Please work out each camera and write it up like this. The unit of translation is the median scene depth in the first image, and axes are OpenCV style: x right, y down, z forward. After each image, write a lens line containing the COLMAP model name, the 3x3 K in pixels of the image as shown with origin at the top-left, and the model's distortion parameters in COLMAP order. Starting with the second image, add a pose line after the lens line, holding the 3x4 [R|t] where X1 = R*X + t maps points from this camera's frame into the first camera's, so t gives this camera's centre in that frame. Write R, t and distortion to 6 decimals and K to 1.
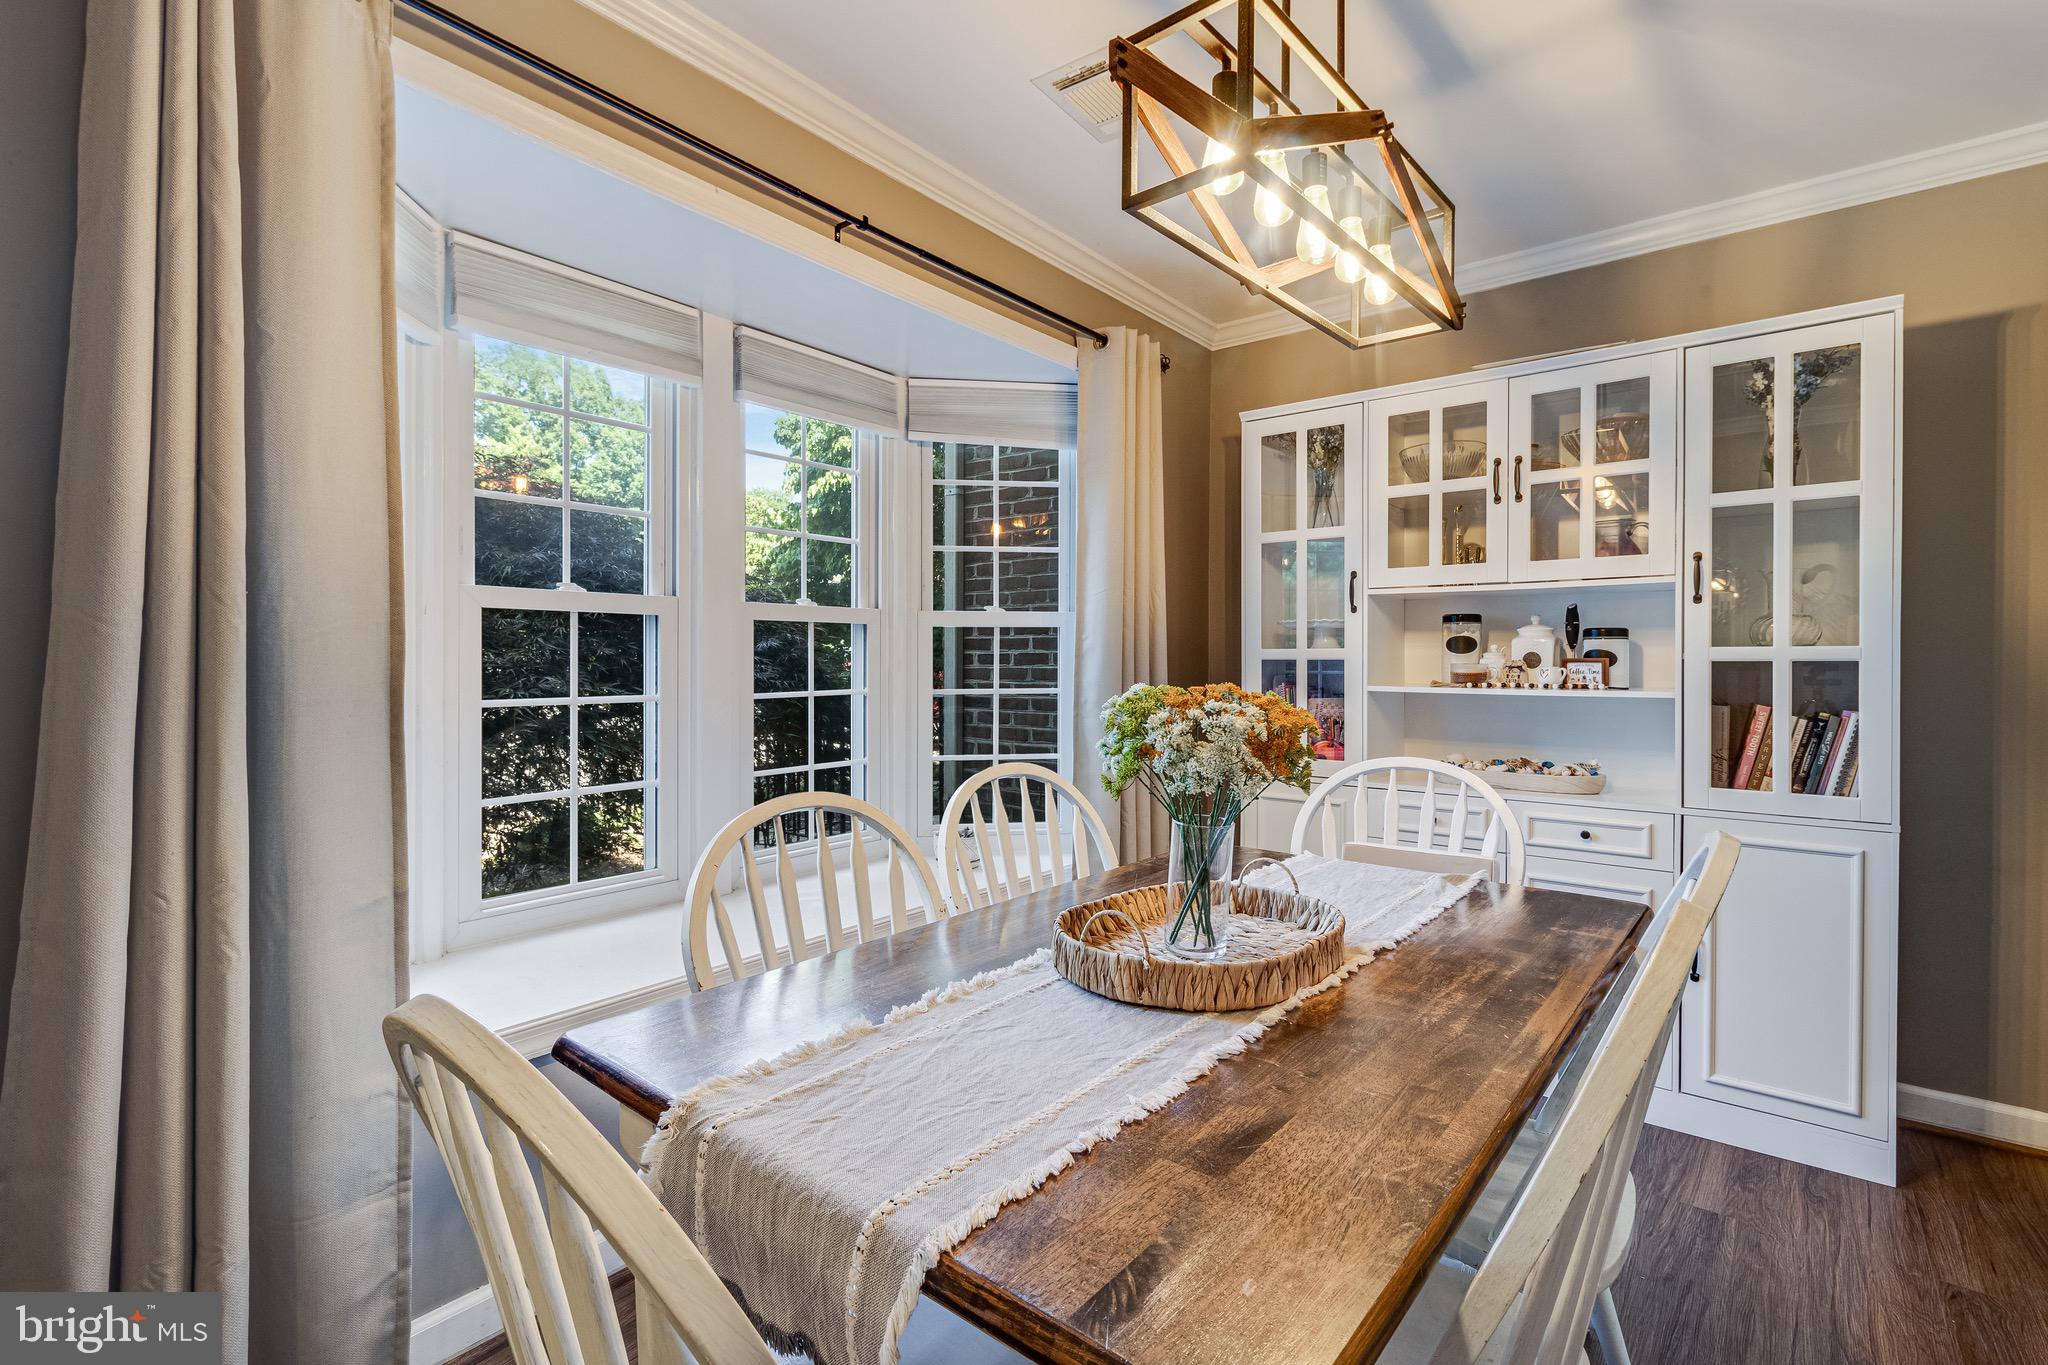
lens RADIAL K [[944.5, 0, 1033.5], [0, 944.5, 667.5], [0, 0, 1]] dist [0.006833, -0.000994]
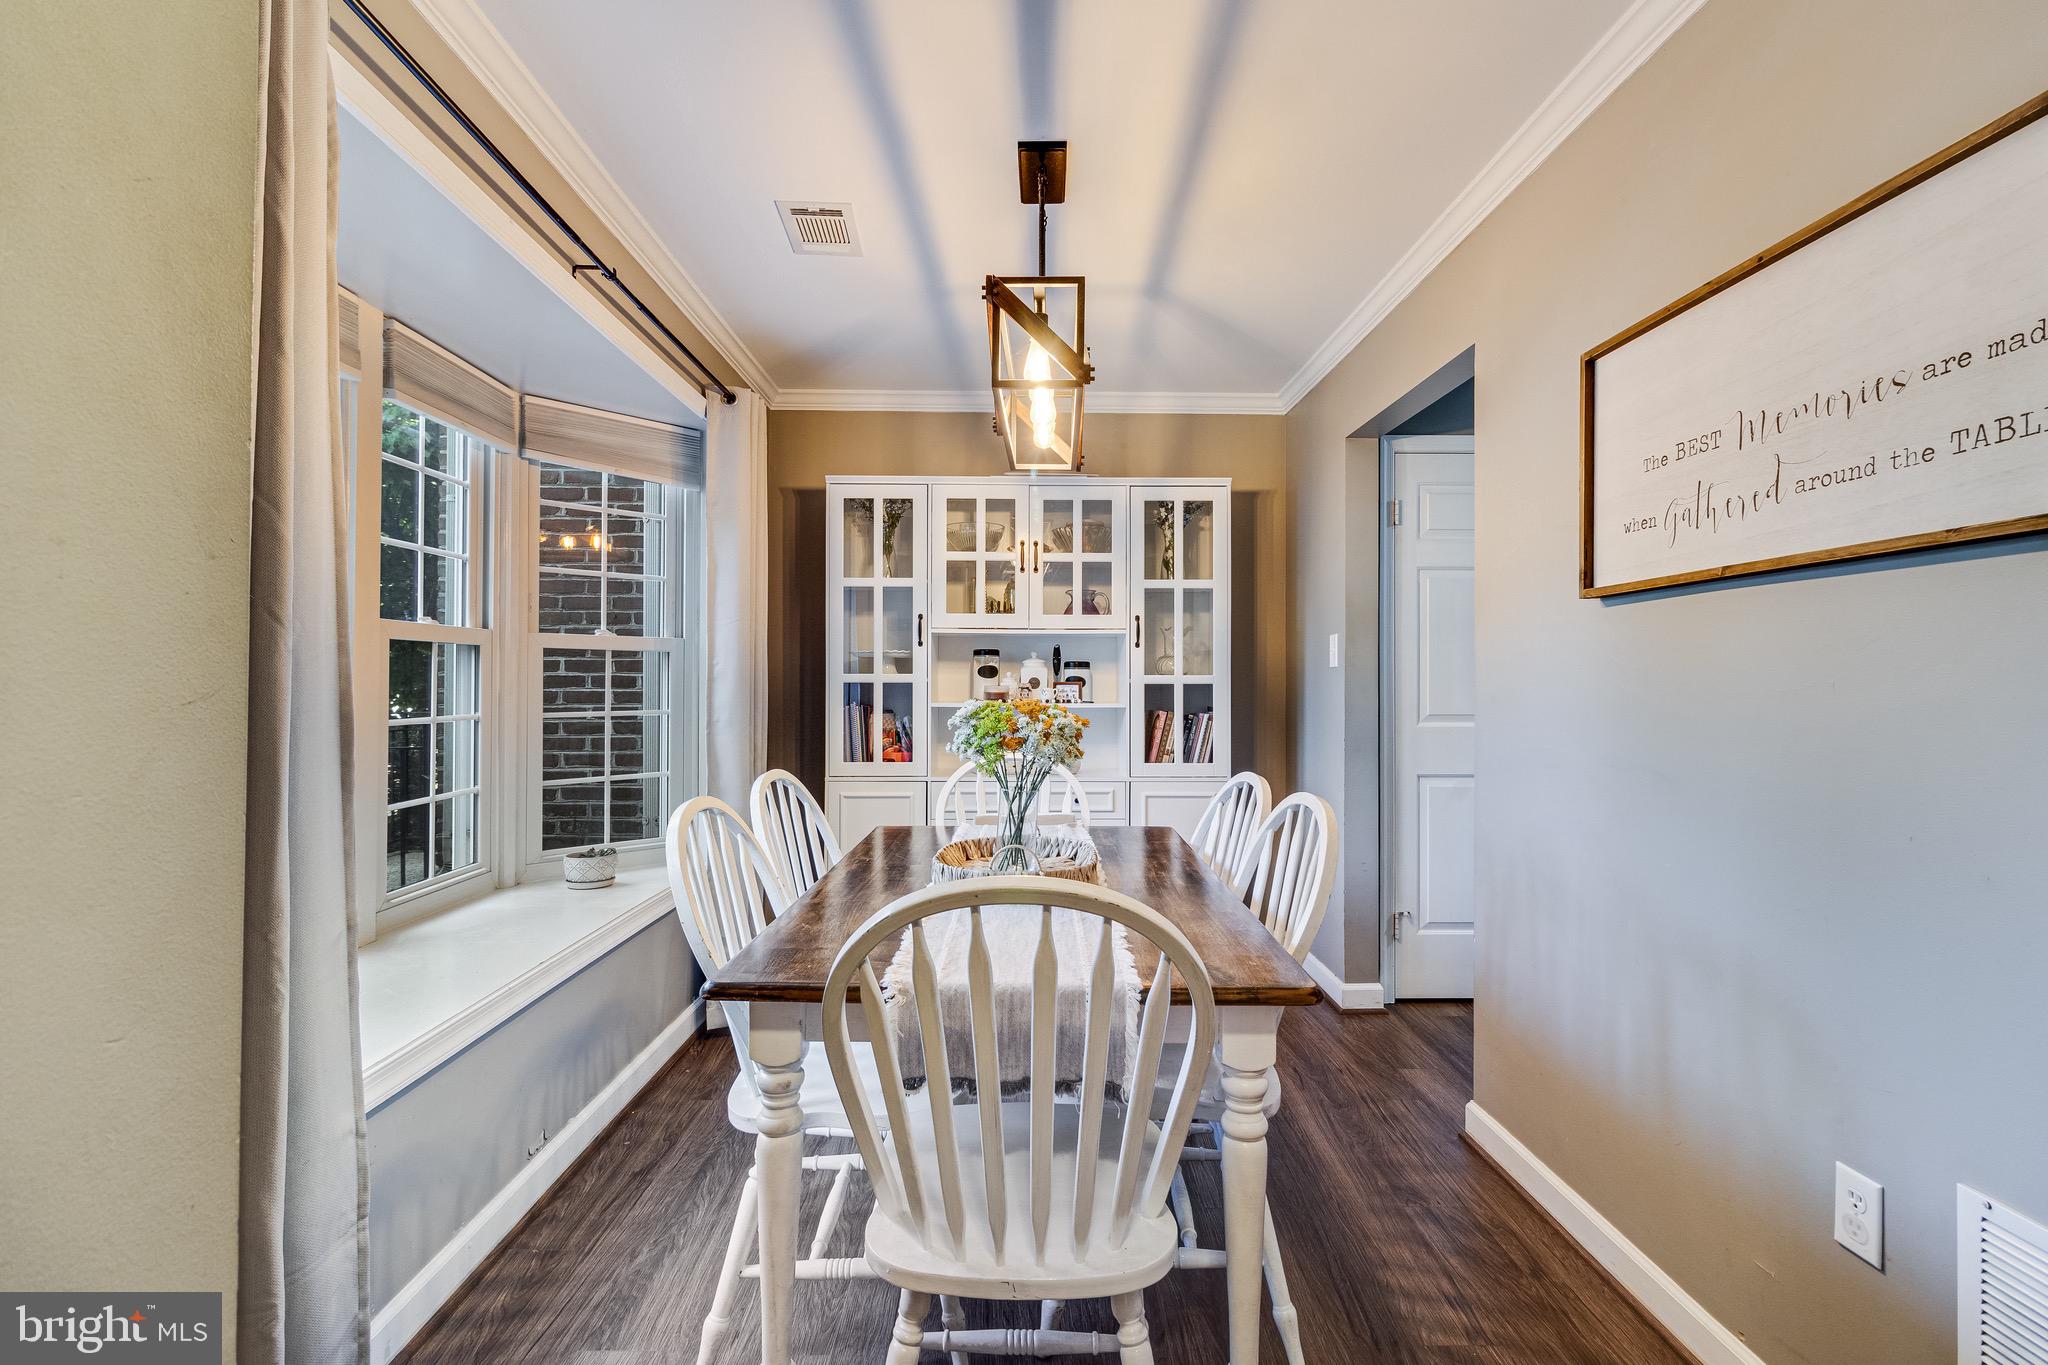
lens RADIAL K [[944.5, 0, 1035.8], [0, 944.5, 682.1], [0, 0, 1]] dist [0.006833, -0.000994]
pose [[0.771485, 0.001170, 0.636246, -0.380942], [0.003621, 0.999974, -0.006230, -0.000378], [-0.636237, 0.007111, 0.771461, -0.098117]]
